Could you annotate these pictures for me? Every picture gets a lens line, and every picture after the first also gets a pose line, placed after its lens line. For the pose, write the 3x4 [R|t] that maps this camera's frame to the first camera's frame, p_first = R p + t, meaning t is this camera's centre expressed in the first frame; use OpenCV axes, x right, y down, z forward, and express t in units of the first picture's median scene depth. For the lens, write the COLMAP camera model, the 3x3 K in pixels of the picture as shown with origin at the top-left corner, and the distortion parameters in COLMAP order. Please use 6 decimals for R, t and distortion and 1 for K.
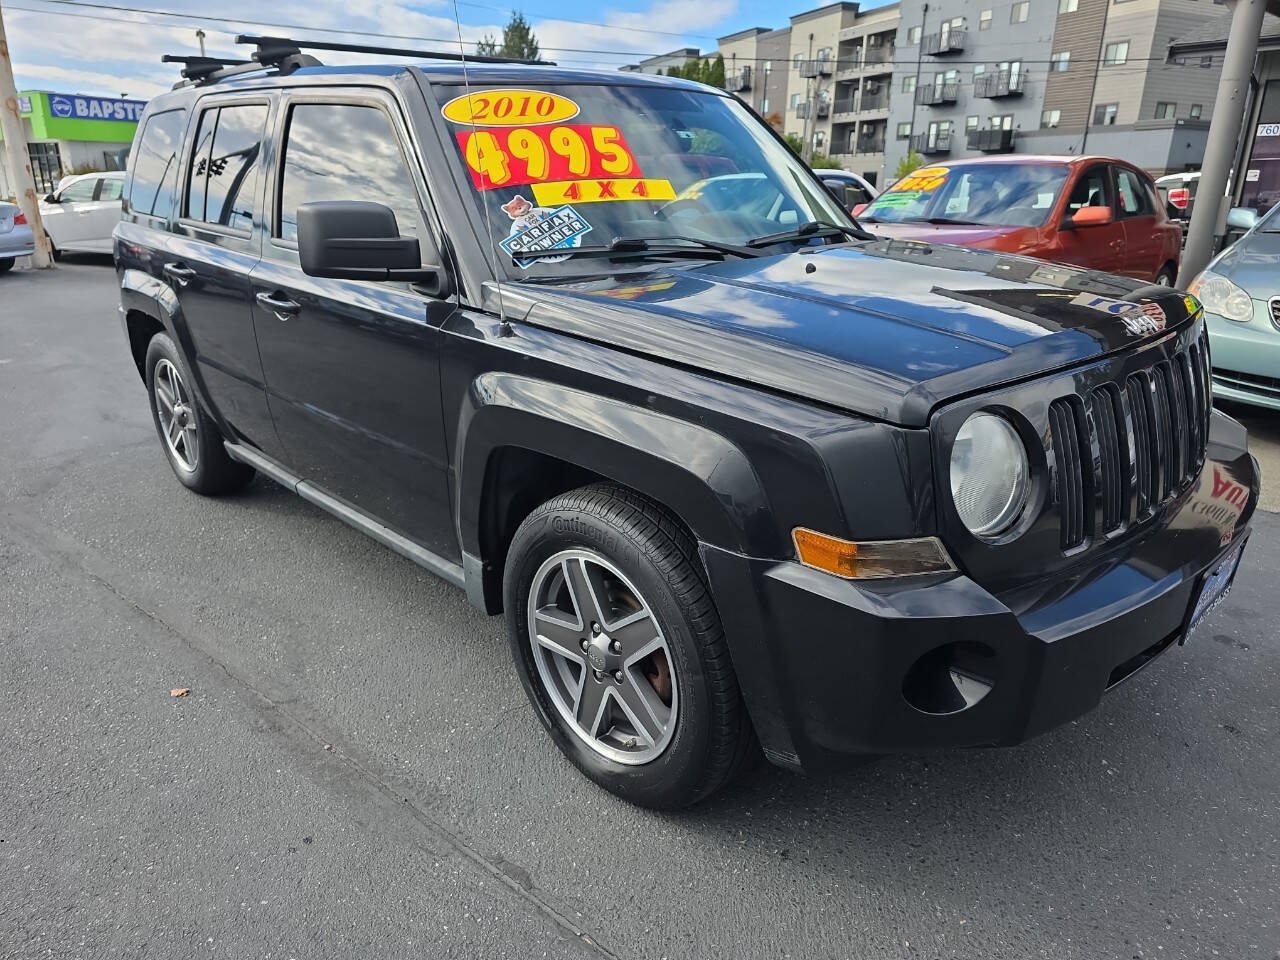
lens RADIAL K [[886.1, 0, 640.8], [0, 886.1, 472.6], [0, 0, 1]] dist [0.050528, -0.040551]
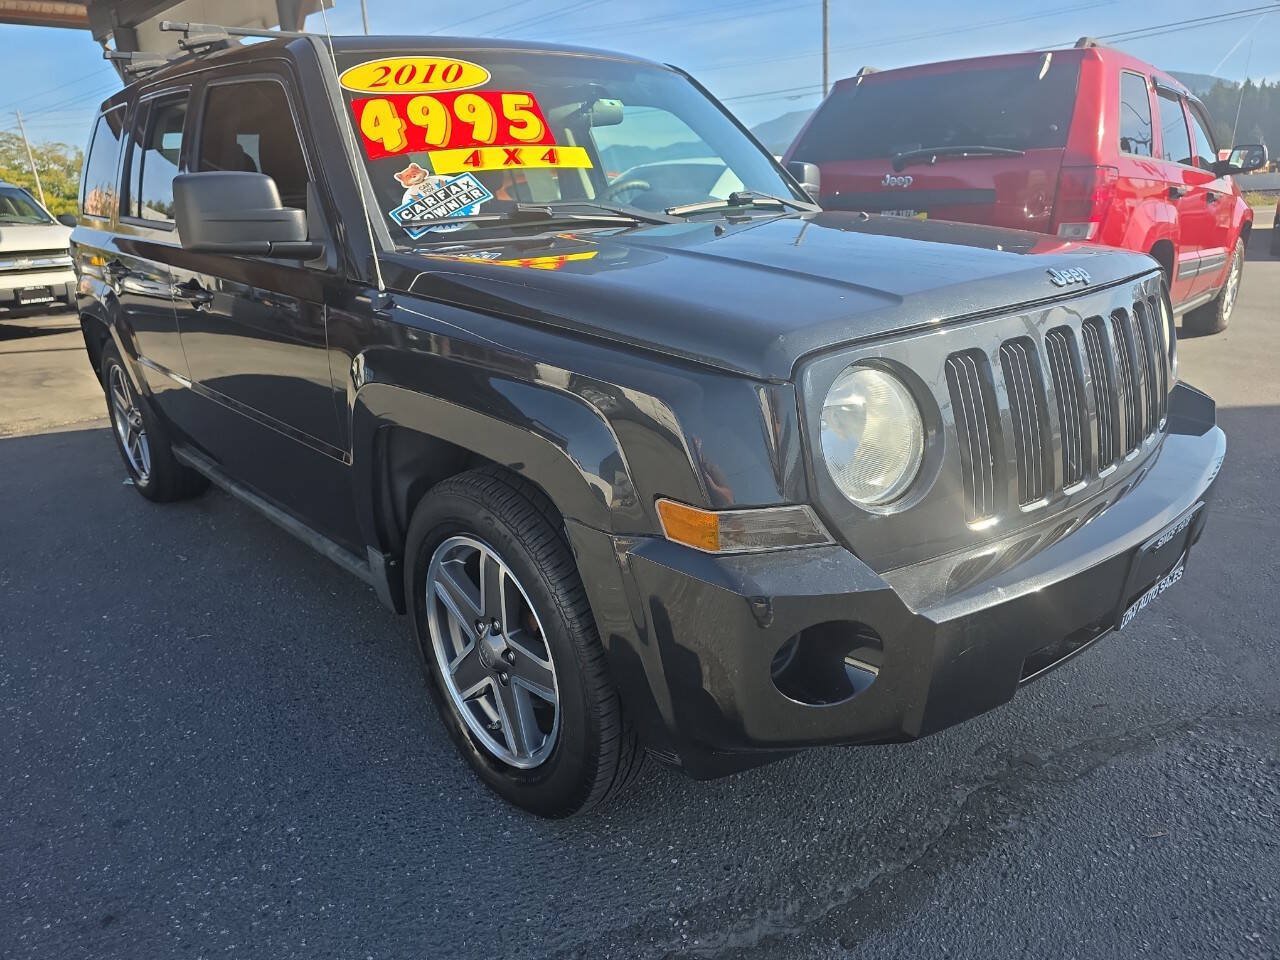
lens RADIAL K [[886.1, 0, 643.9], [0, 886.1, 475.3], [0, 0, 1]] dist [0.050528, -0.040551]
pose [[0.999294, -0.014988, -0.034461, 0.124652], [0.014396, 0.999745, -0.017376, 0.034676], [0.034713, 0.016868, 0.999255, 0.071360]]
